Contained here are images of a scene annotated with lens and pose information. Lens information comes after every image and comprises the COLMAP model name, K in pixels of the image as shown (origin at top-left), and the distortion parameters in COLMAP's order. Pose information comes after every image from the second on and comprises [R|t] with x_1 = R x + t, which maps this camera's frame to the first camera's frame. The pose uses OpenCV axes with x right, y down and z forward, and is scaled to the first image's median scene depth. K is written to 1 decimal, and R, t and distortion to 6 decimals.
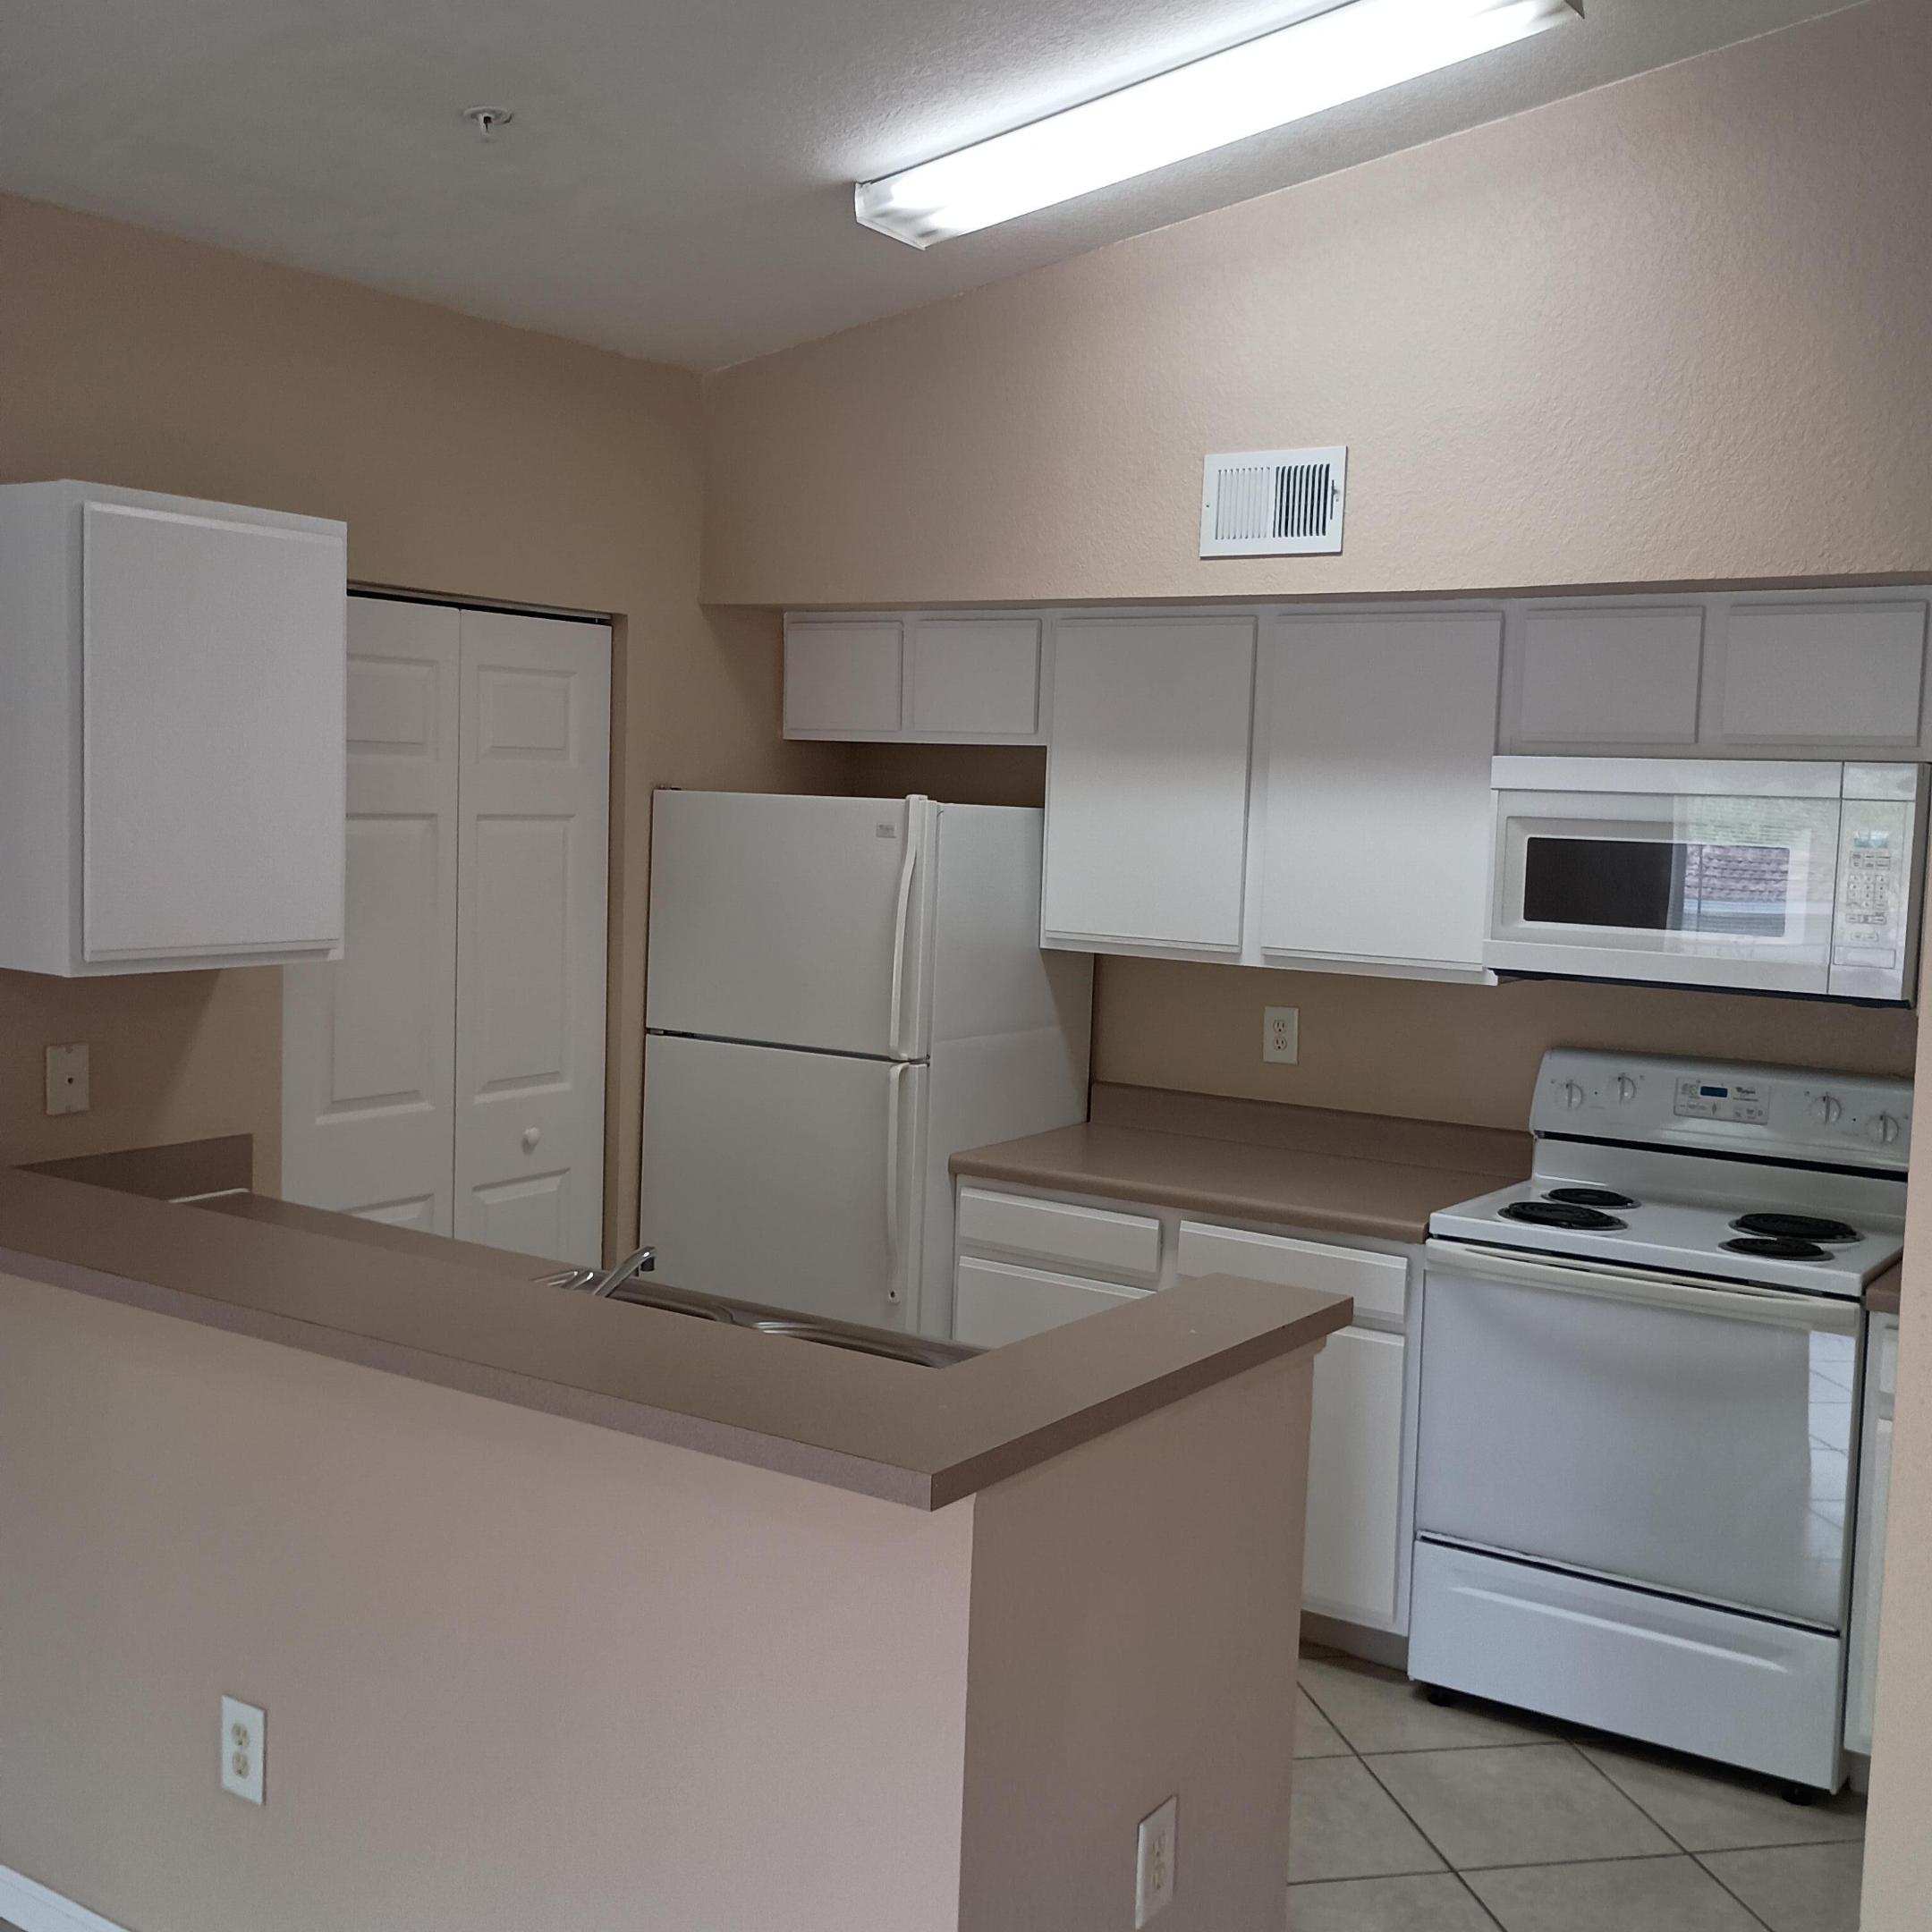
lens RADIAL K [[2140.6, 0, 962.0], [0, 2140.6, 961.0], [0, 0, 1]] dist [0.051116, -0.055159]
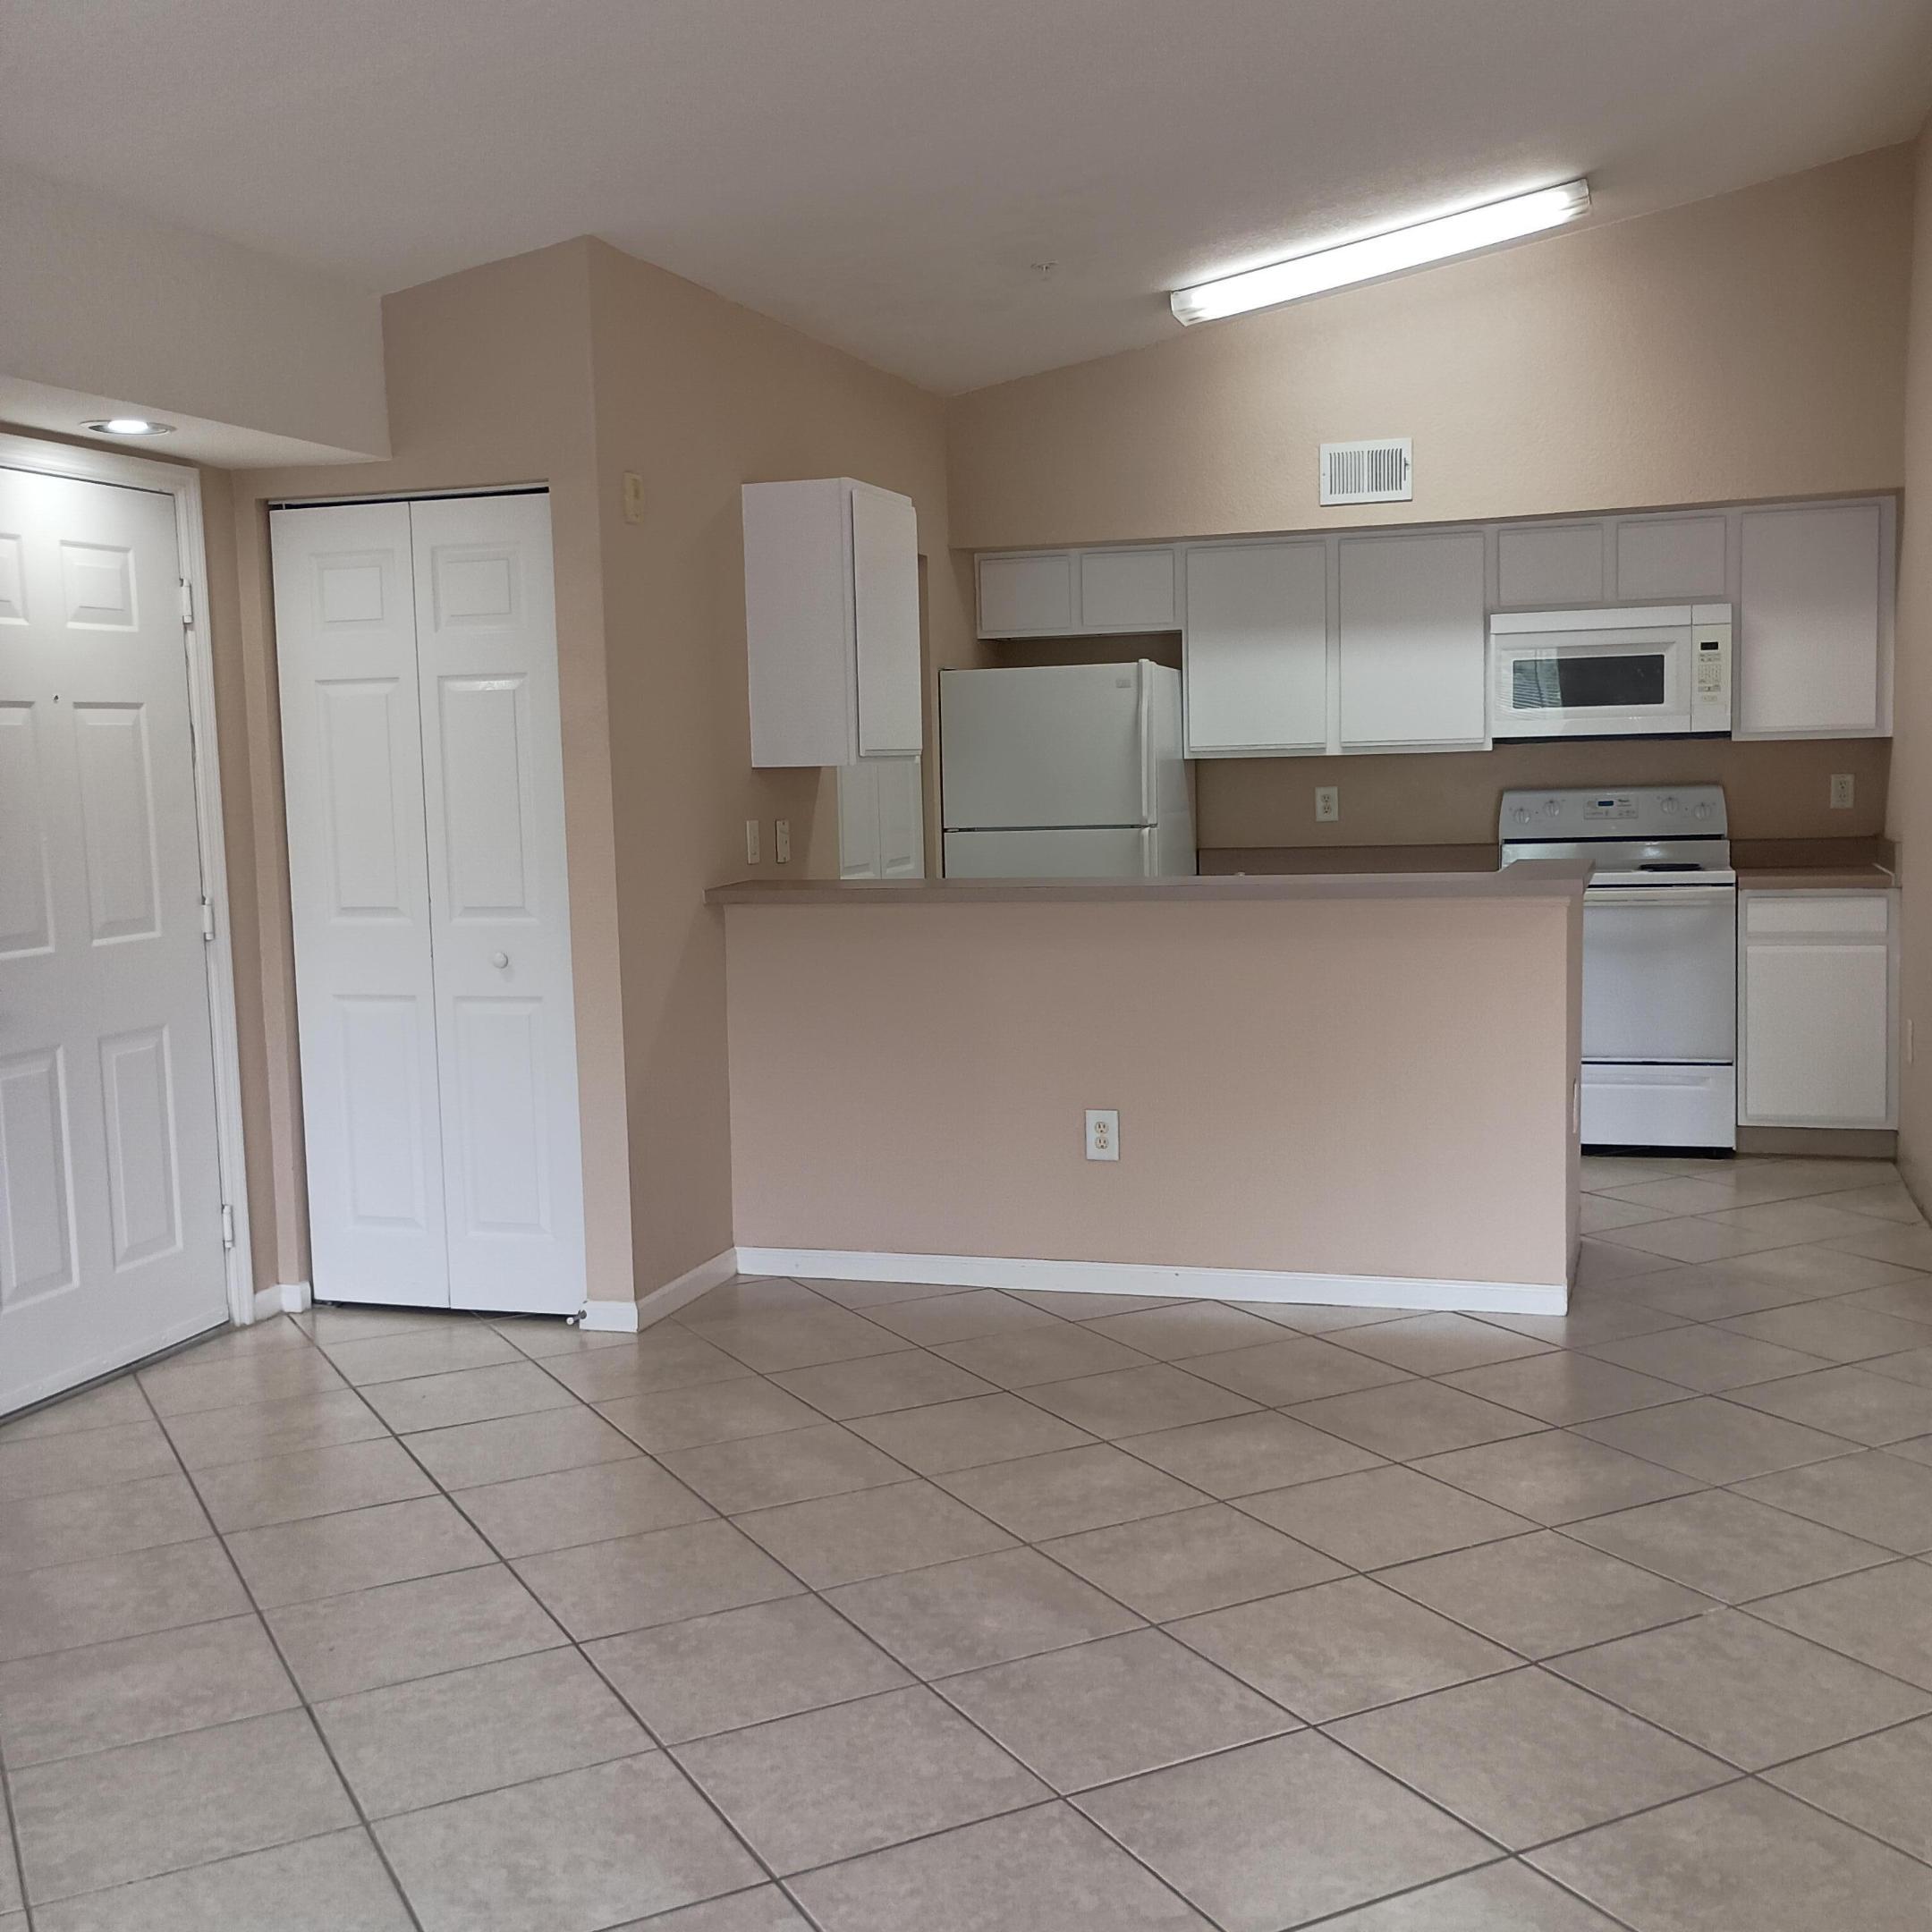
lens RADIAL K [[2140.6, 0, 962.0], [0, 2140.6, 961.0], [0, 0, 1]] dist [0.051116, -0.055159]
pose [[0.957541, -0.086747, 0.274936, -0.644893], [0.083088, 0.996230, 0.024949, 0.101544], [-0.276064, -0.001046, 0.961139, -0.536648]]
